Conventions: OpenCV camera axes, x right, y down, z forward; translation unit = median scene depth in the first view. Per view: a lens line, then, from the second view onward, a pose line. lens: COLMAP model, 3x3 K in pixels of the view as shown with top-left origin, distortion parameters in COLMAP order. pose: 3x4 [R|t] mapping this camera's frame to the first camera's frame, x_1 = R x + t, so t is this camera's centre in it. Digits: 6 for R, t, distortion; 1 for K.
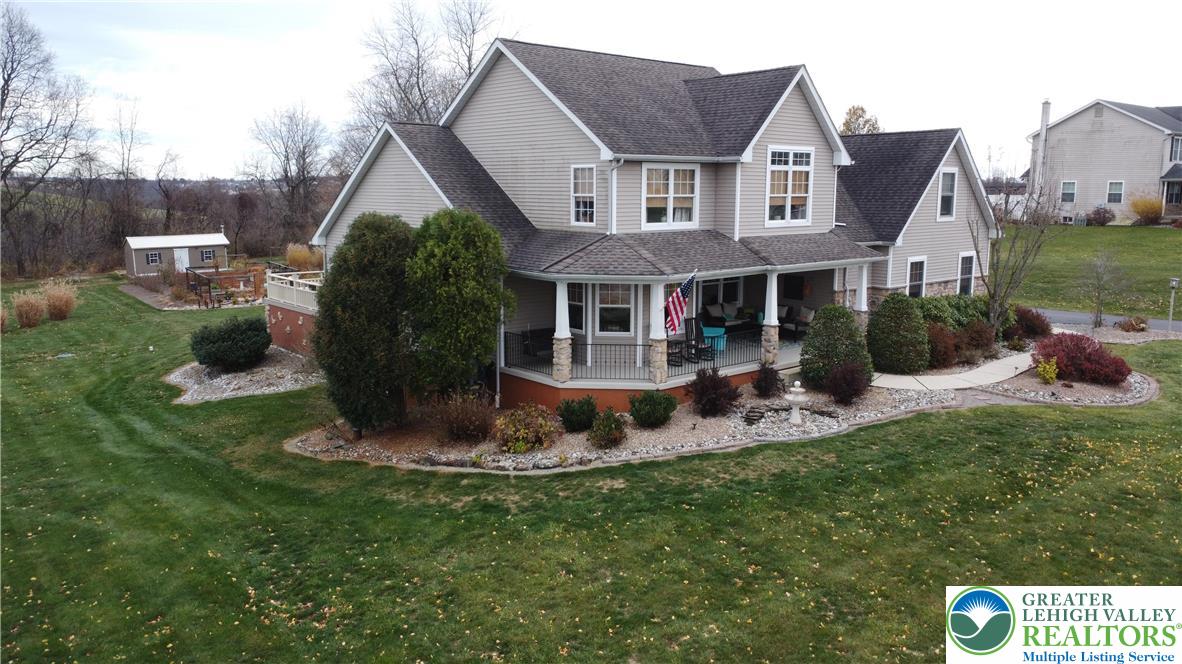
lens RADIAL K [[886.0, 0, 595.5], [0, 886.0, 327.8], [0, 0, 1]] dist [0.004852, -0.002364]
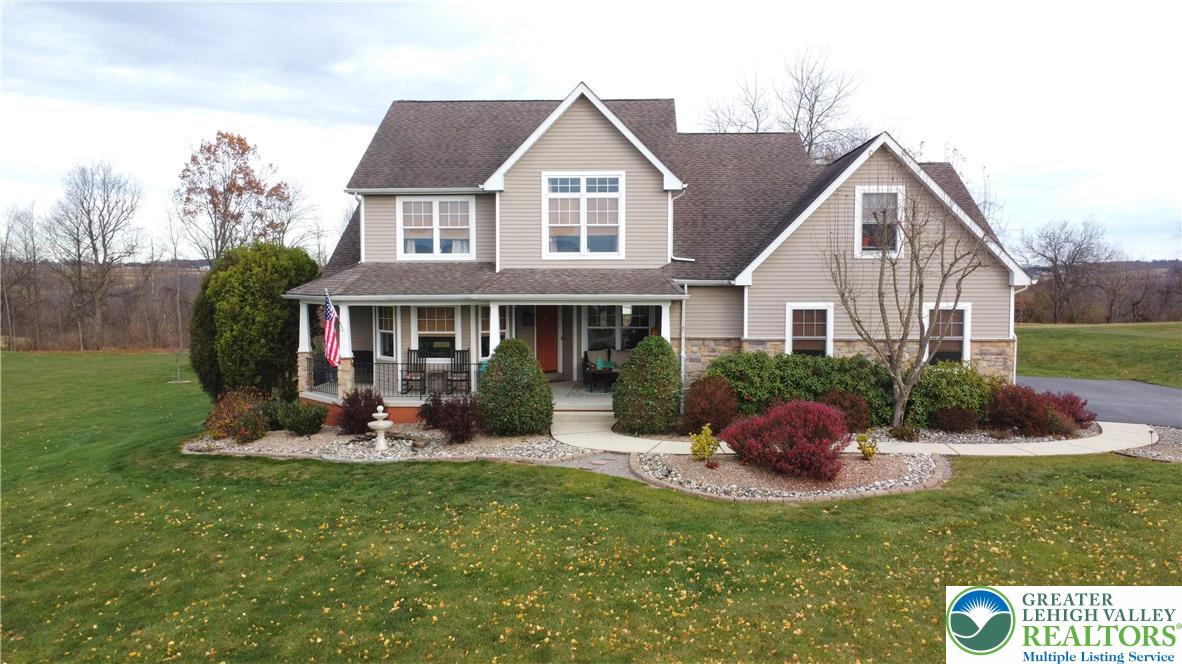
lens RADIAL K [[886.0, 0, 595.5], [0, 886.0, 327.8], [0, 0, 1]] dist [0.004852, -0.002364]
pose [[0.719979, 0.070410, -0.690414, 0.862532], [-0.097138, 0.995271, 0.000202, -0.046755], [0.687164, 0.066920, 0.723414, 0.360750]]
